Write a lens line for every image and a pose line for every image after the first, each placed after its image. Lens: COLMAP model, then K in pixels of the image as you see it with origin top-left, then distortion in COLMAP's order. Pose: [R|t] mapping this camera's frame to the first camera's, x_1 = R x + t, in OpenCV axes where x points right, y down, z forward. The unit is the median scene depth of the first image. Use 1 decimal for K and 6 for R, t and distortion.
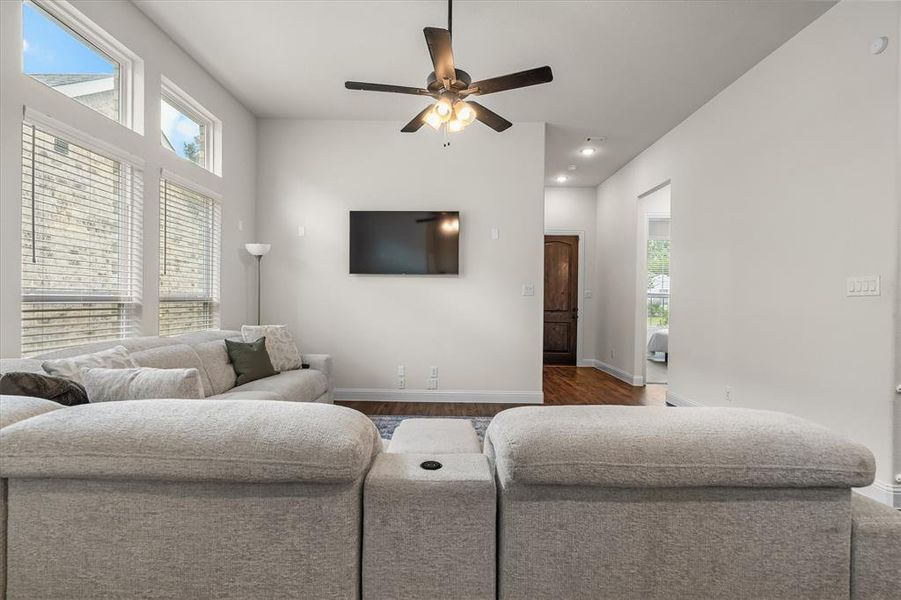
lens RADIAL K [[411.8, 0, 455.6], [0, 411.8, 292.9], [0, 0, 1]] dist [0.000237, 0.000318]
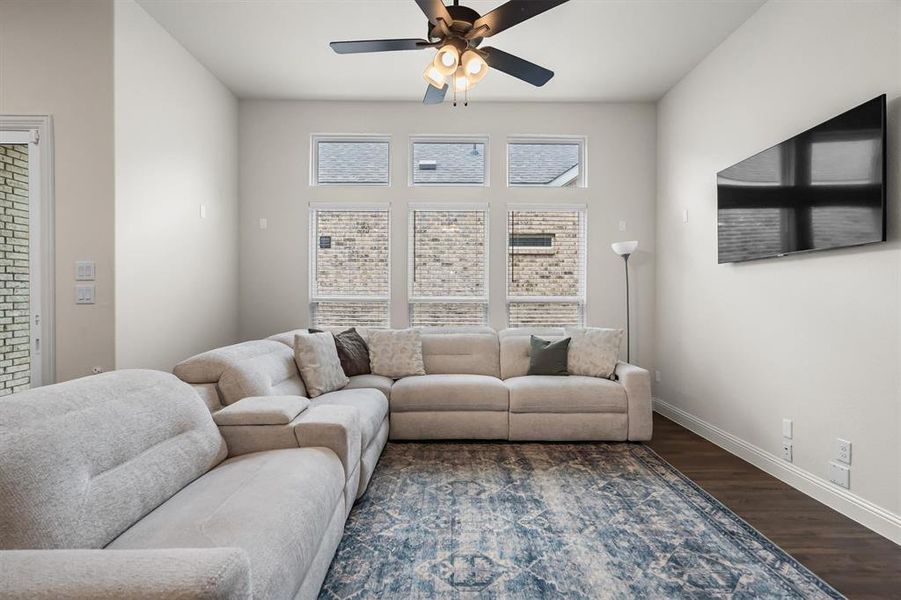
lens RADIAL K [[412.5, 0, 448.3], [0, 412.5, 301.7], [0, 0, 1]] dist [-0.002196, 0.000524]
pose [[0.002177, -0.001133, -0.999997, 0.432431], [0.012621, 0.999920, -0.001106, 0.011698], [0.999918, -0.012619, 0.002191, 0.544364]]
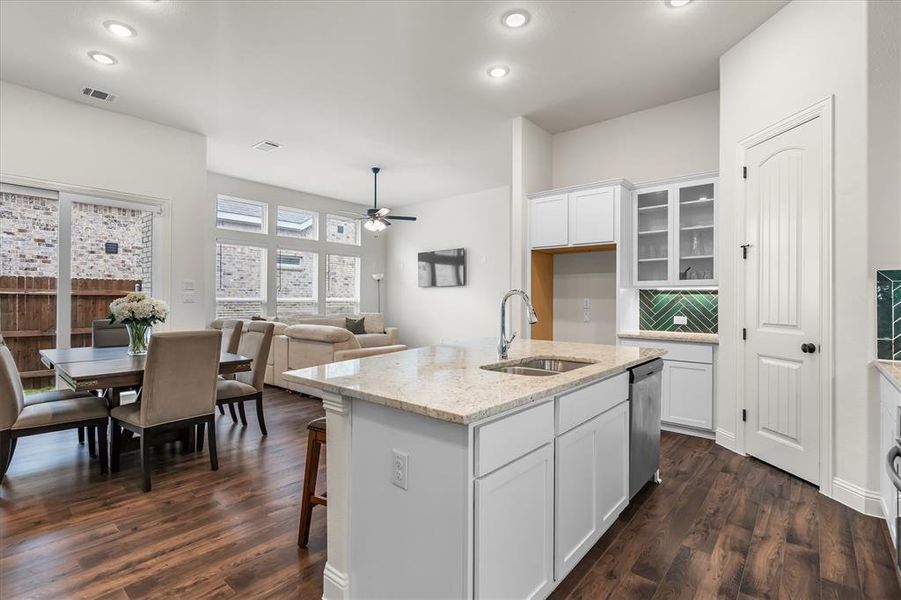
lens RADIAL K [[422.1, 0, 449.8], [0, 422.1, 297.9], [0, 0, 1]] dist [-0.001818, 0.001063]
pose [[0.756578, -0.010851, -0.653814, 1.092862], [0.013617, 0.999907, -0.000837, 0.006496], [0.653762, -0.008270, 0.756655, -0.345631]]
